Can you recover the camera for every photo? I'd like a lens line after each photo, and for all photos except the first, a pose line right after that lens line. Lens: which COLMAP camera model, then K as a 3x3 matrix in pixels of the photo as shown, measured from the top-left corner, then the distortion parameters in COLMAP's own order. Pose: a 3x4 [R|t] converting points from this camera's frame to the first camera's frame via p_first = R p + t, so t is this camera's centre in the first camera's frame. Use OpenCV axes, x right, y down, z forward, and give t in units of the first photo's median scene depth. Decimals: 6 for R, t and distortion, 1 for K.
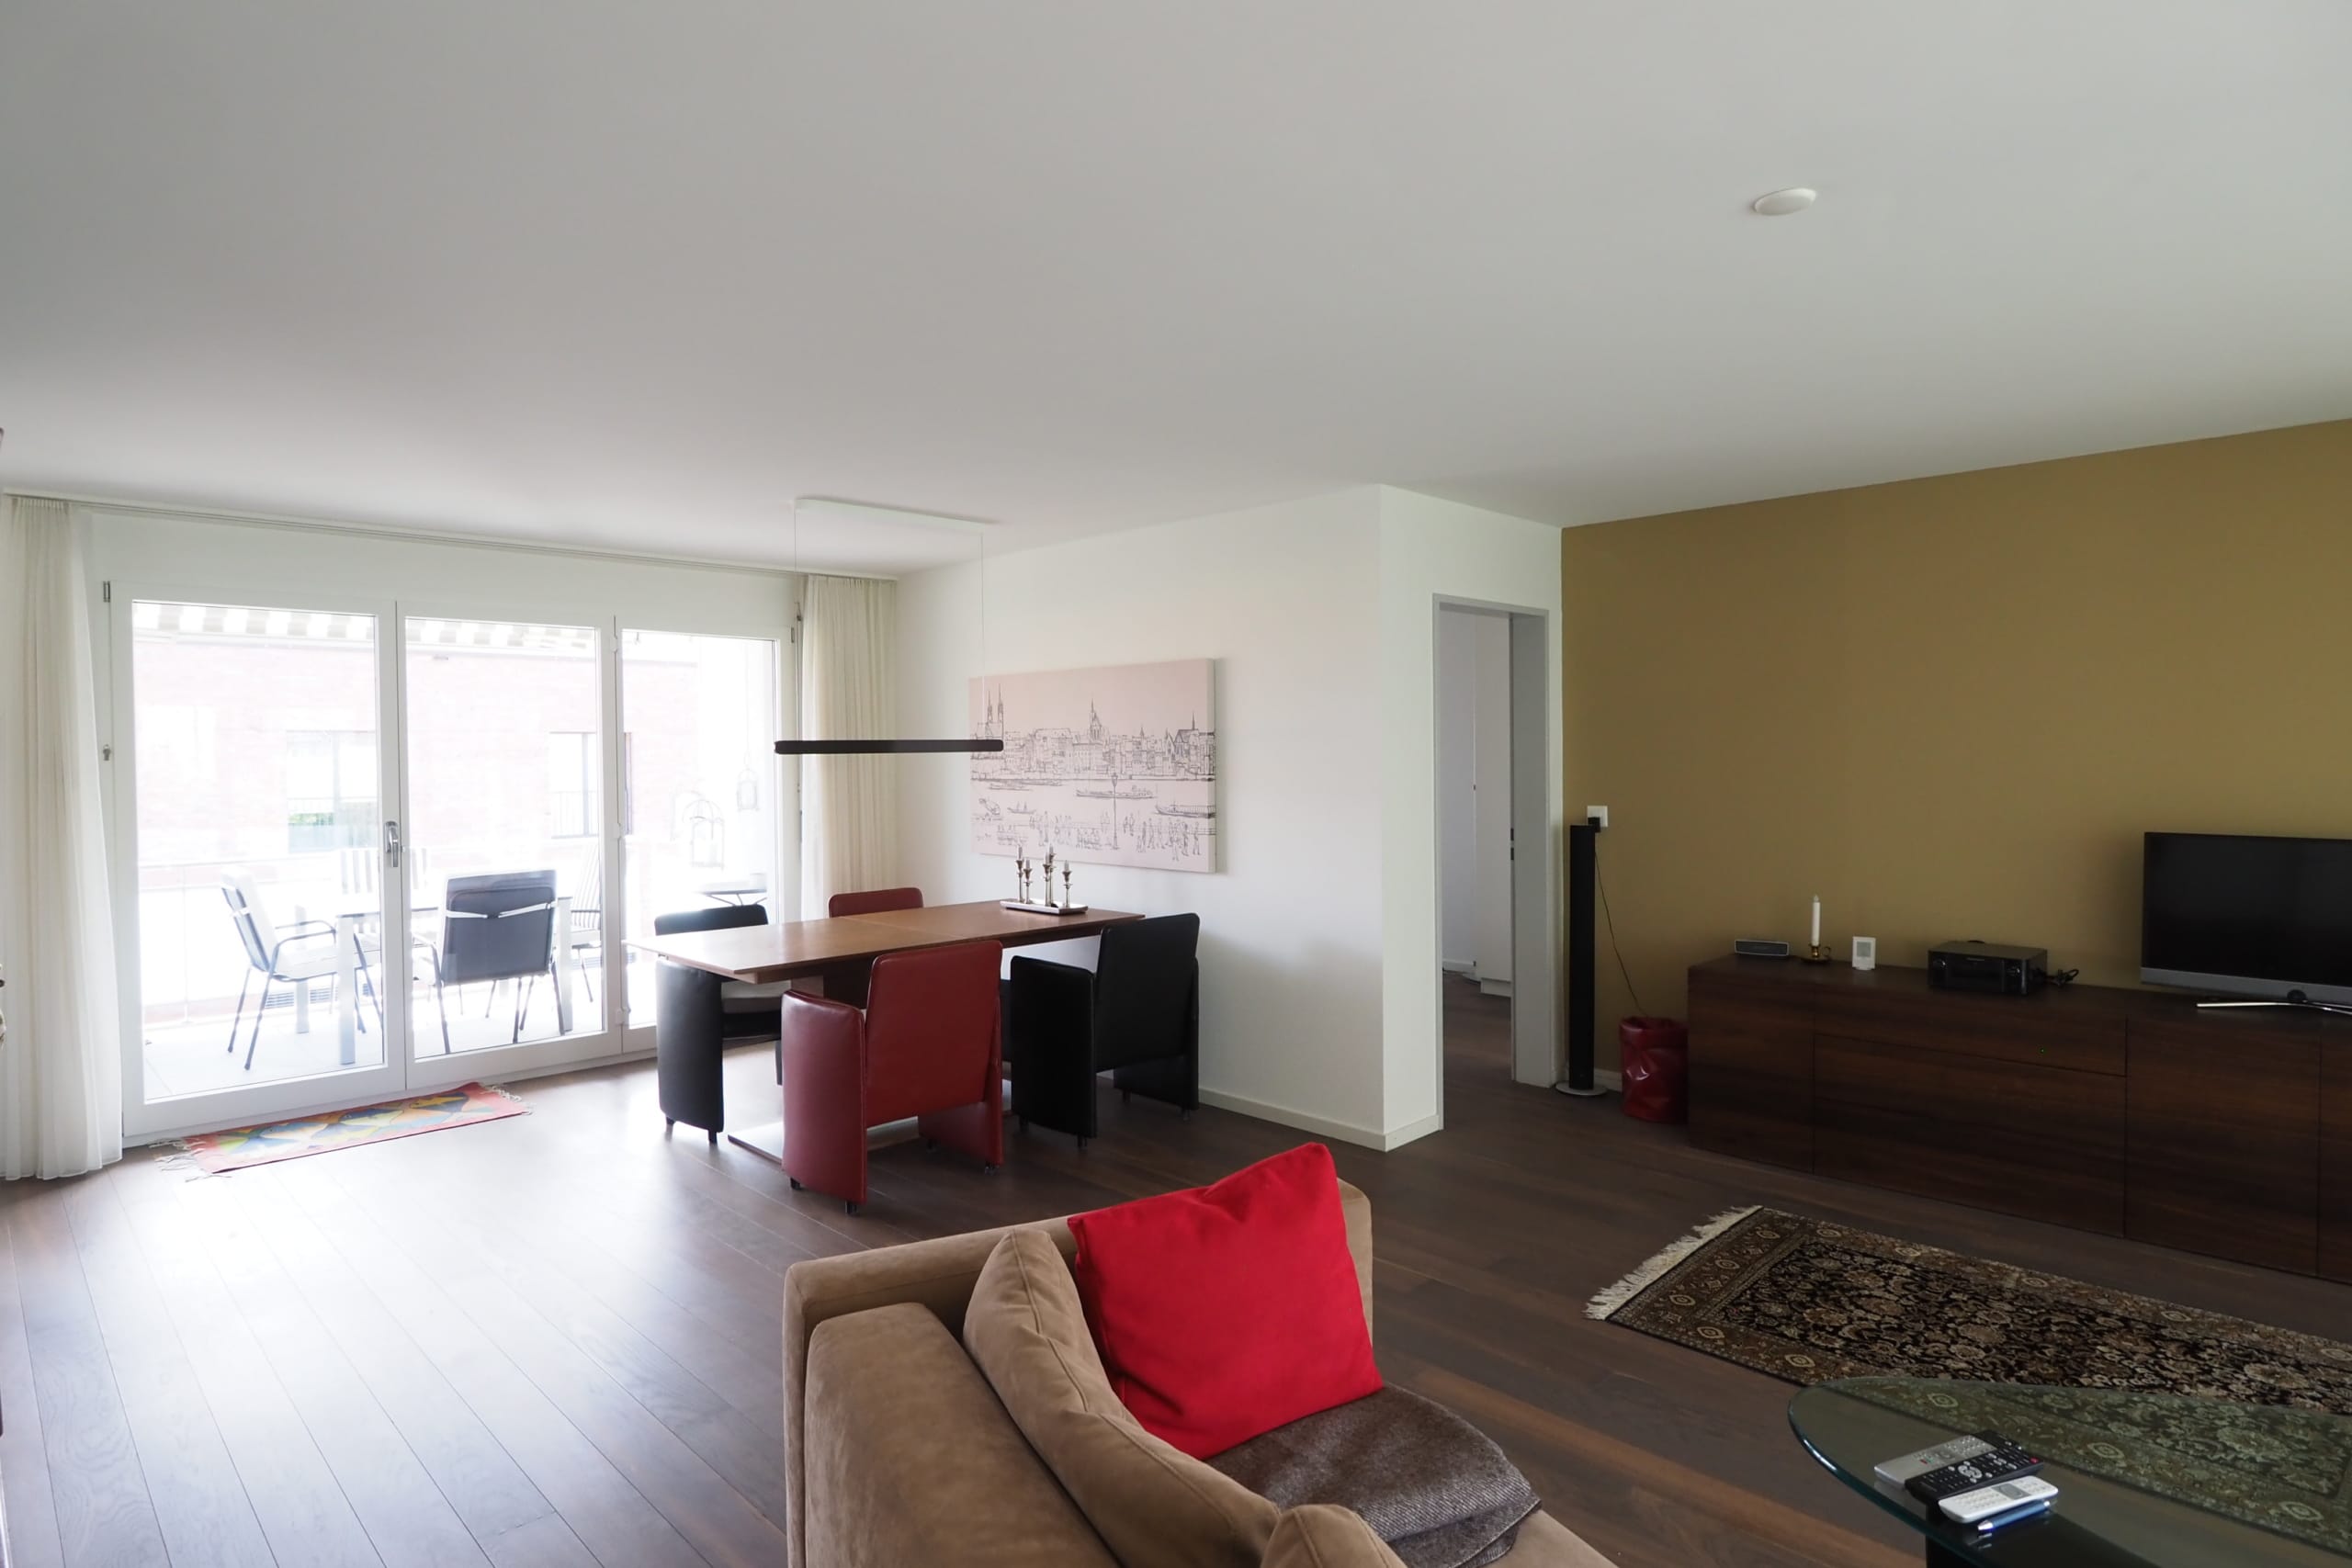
lens RADIAL K [[1269.6, 0, 1148.3], [0, 1269.6, 778.6], [0, 0, 1]] dist [-0.001636, -0.012523]
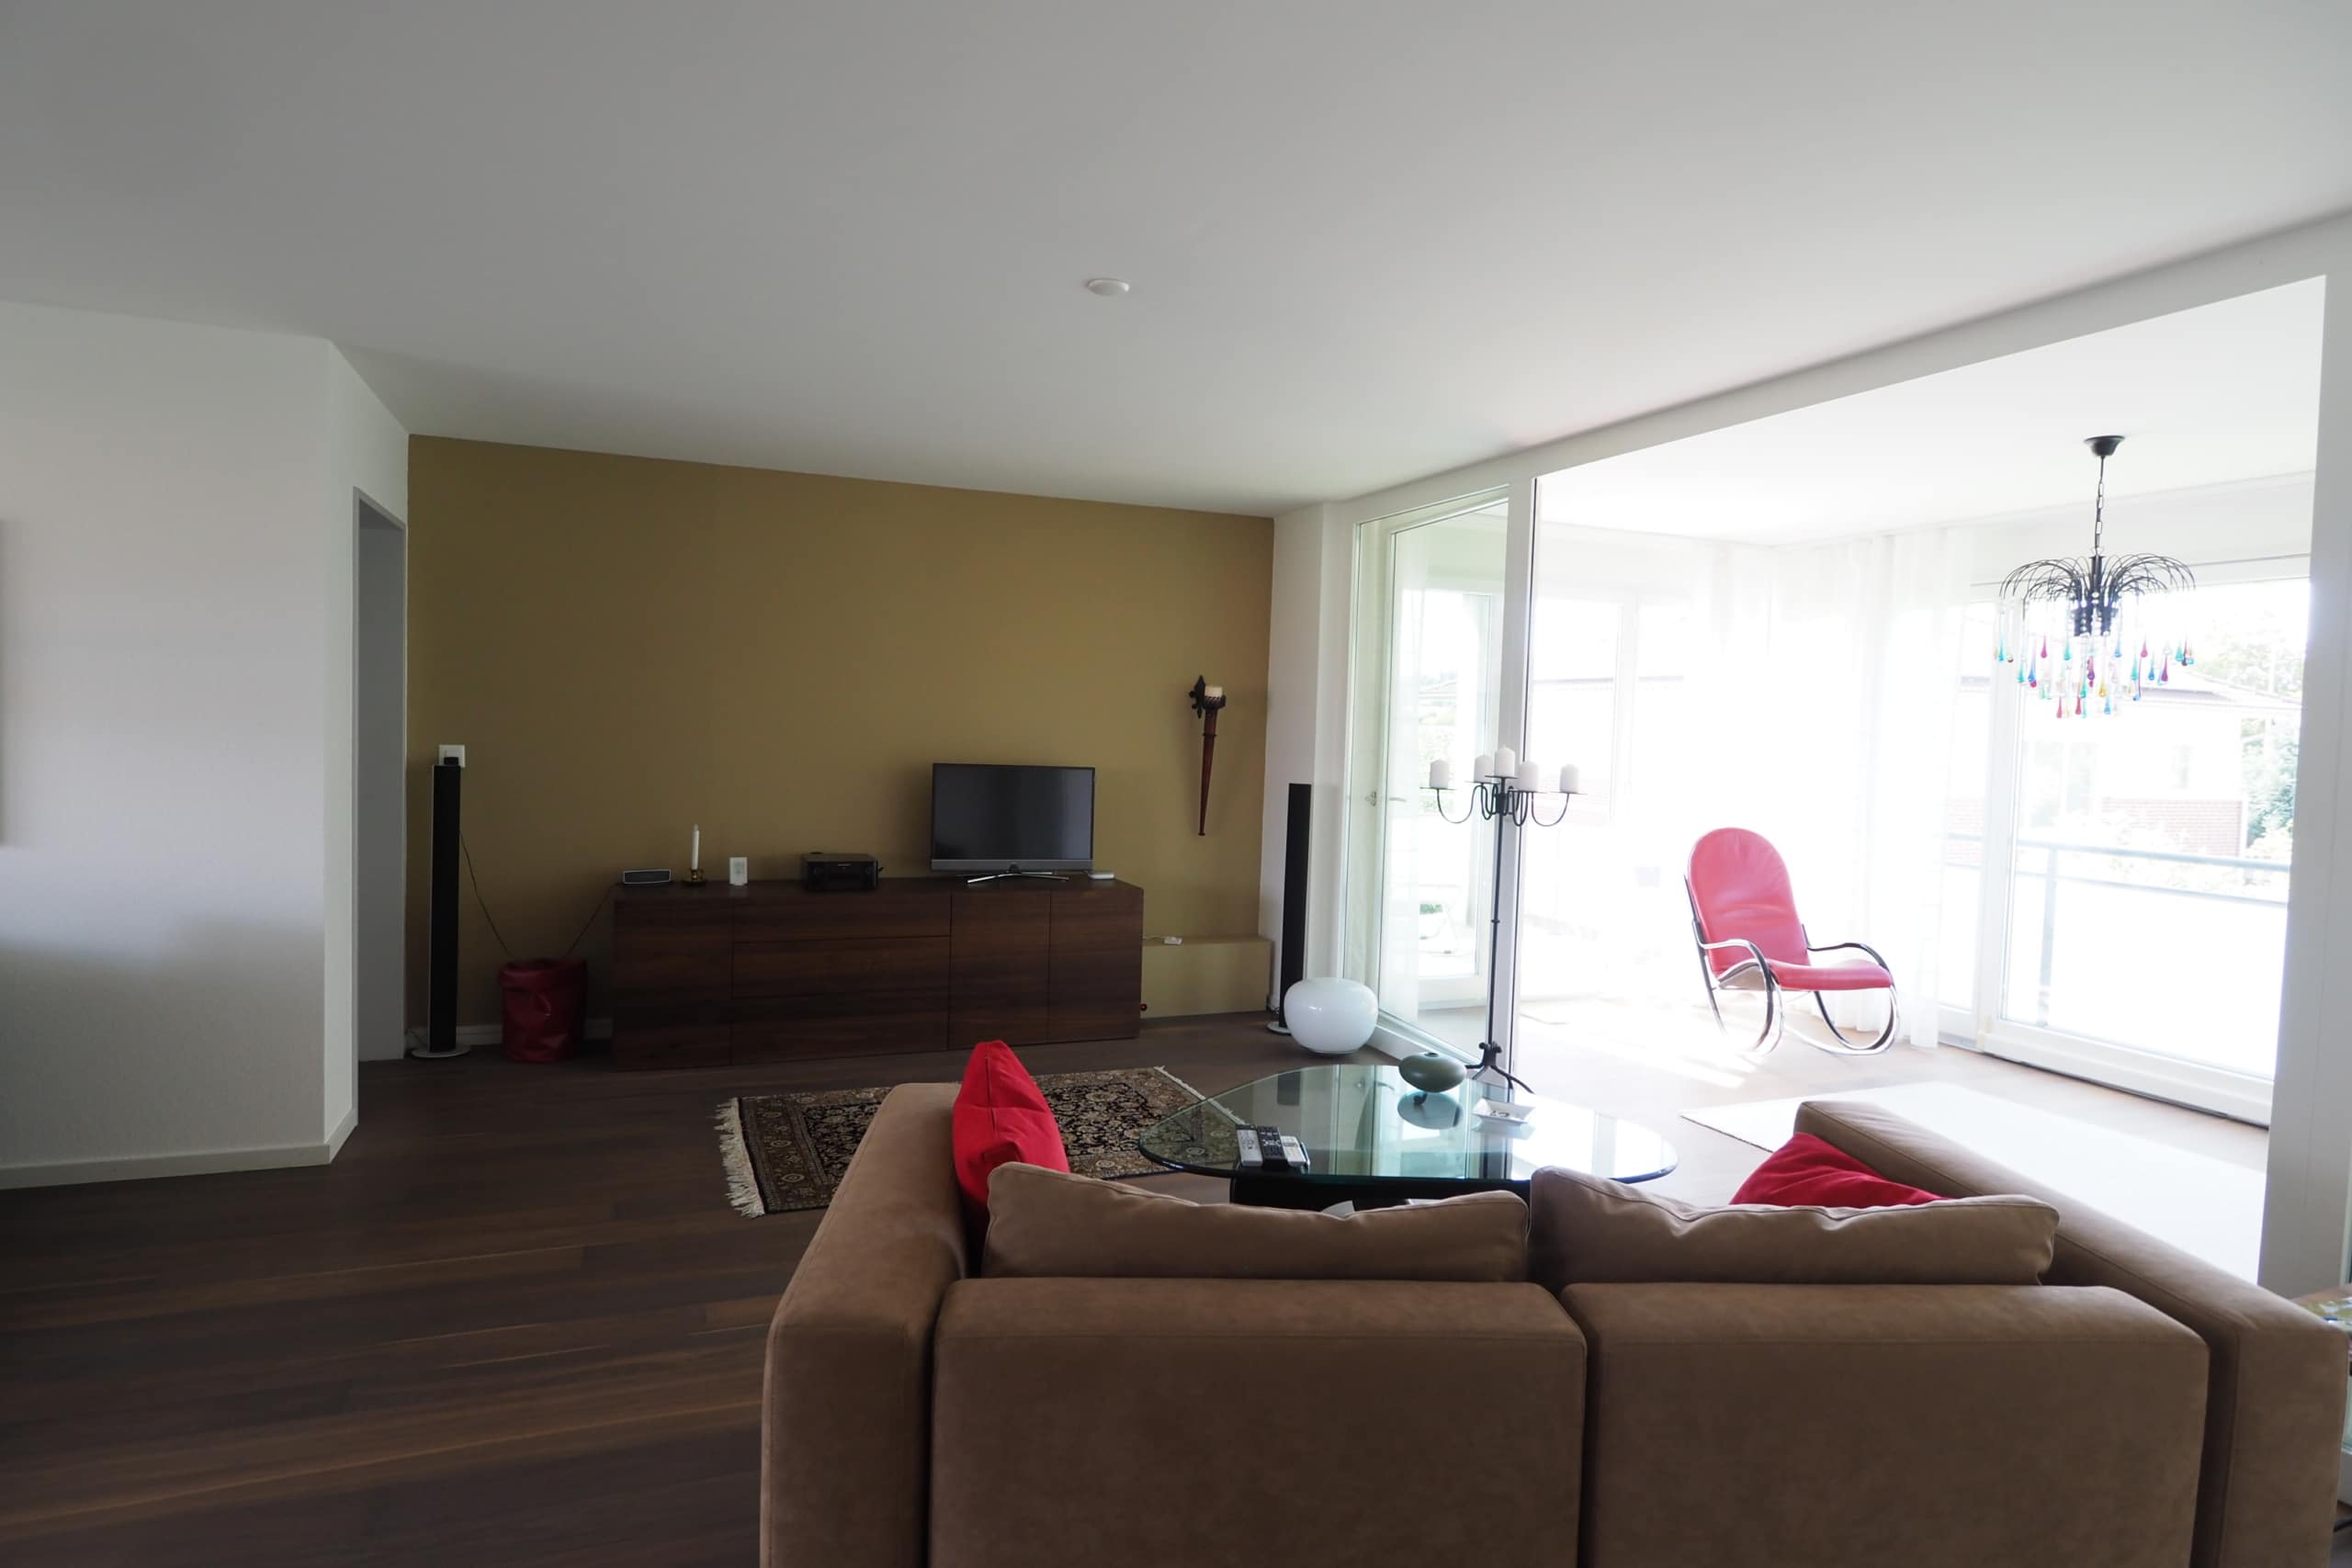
lens RADIAL K [[1269.6, 0, 1148.3], [0, 1269.6, 778.6], [0, 0, 1]] dist [-0.001636, -0.012523]
pose [[0.387841, -0.021002, 0.921487, -0.382424], [-0.015741, 0.999444, 0.029404, 0.013689], [-0.921592, -0.025909, 0.387295, 0.217688]]
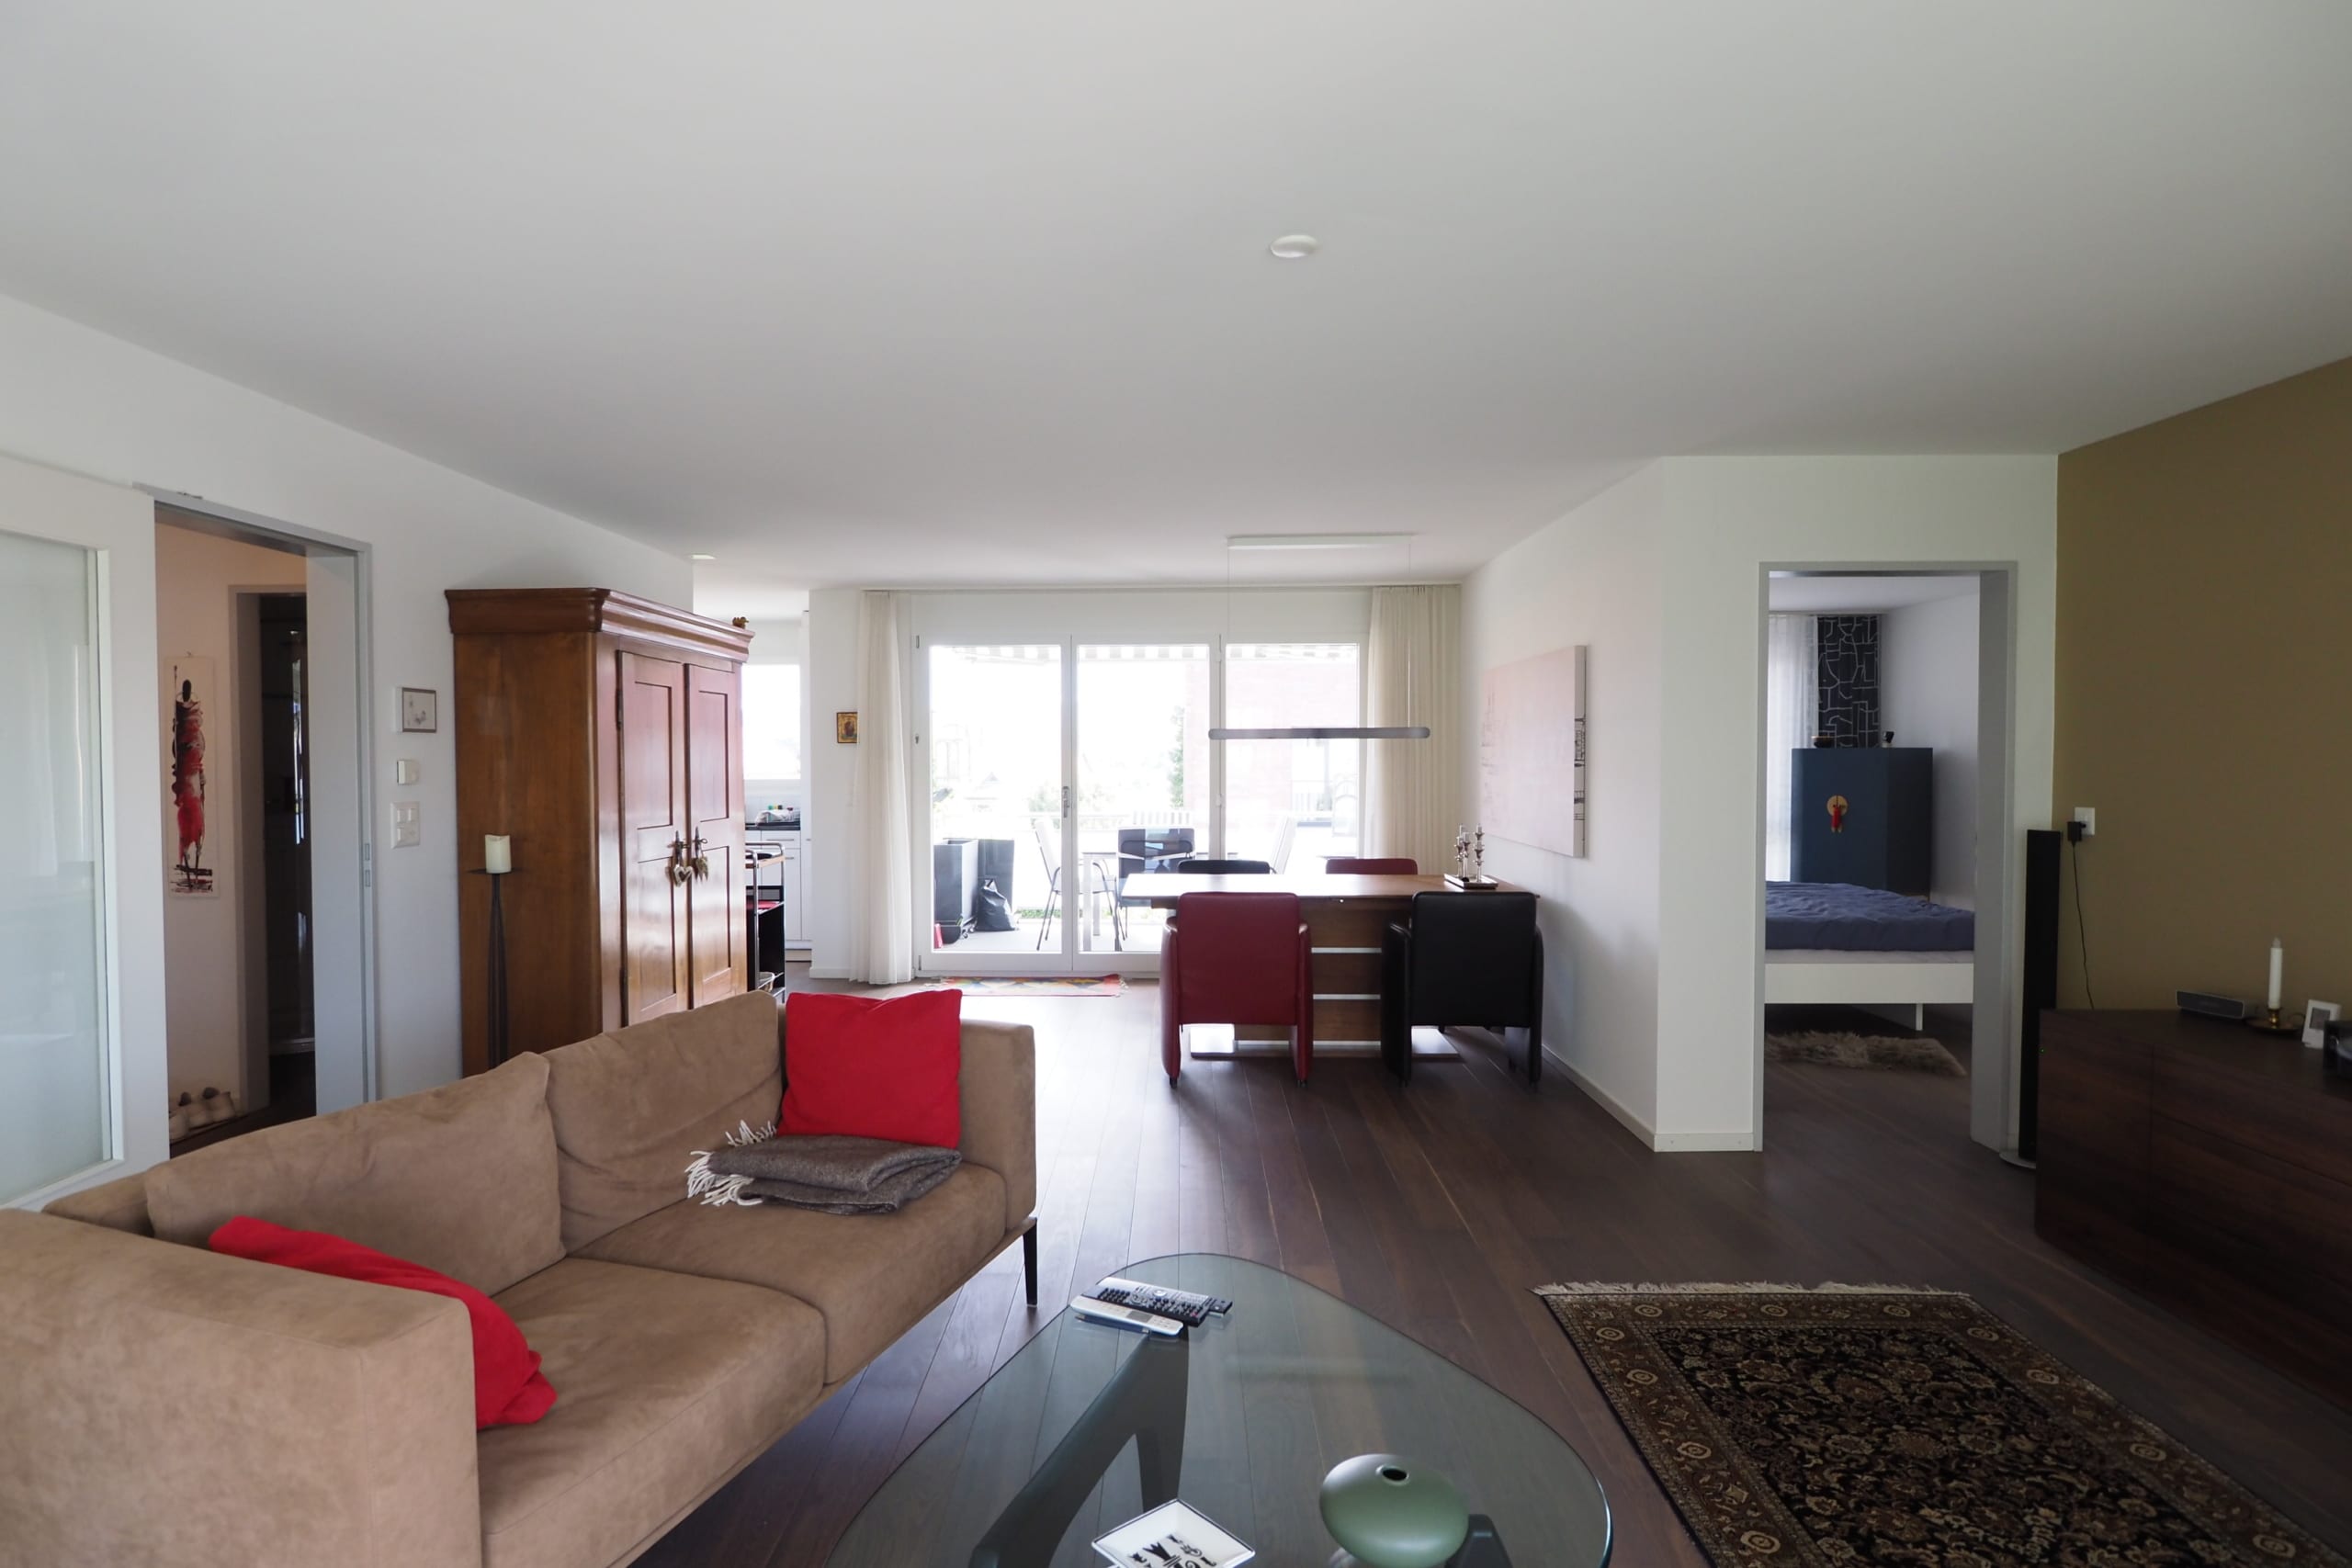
lens RADIAL K [[1289.9, 0, 1159.0], [0, 1289.9, 788.3], [0, 0, 1]] dist [-0.002067, -0.001793]
pose [[0.698900, 0.028011, -0.714670, 0.657880], [-0.019885, 0.999608, 0.019733, 0.006533], [0.714943, 0.000419, 0.699183, 0.049082]]
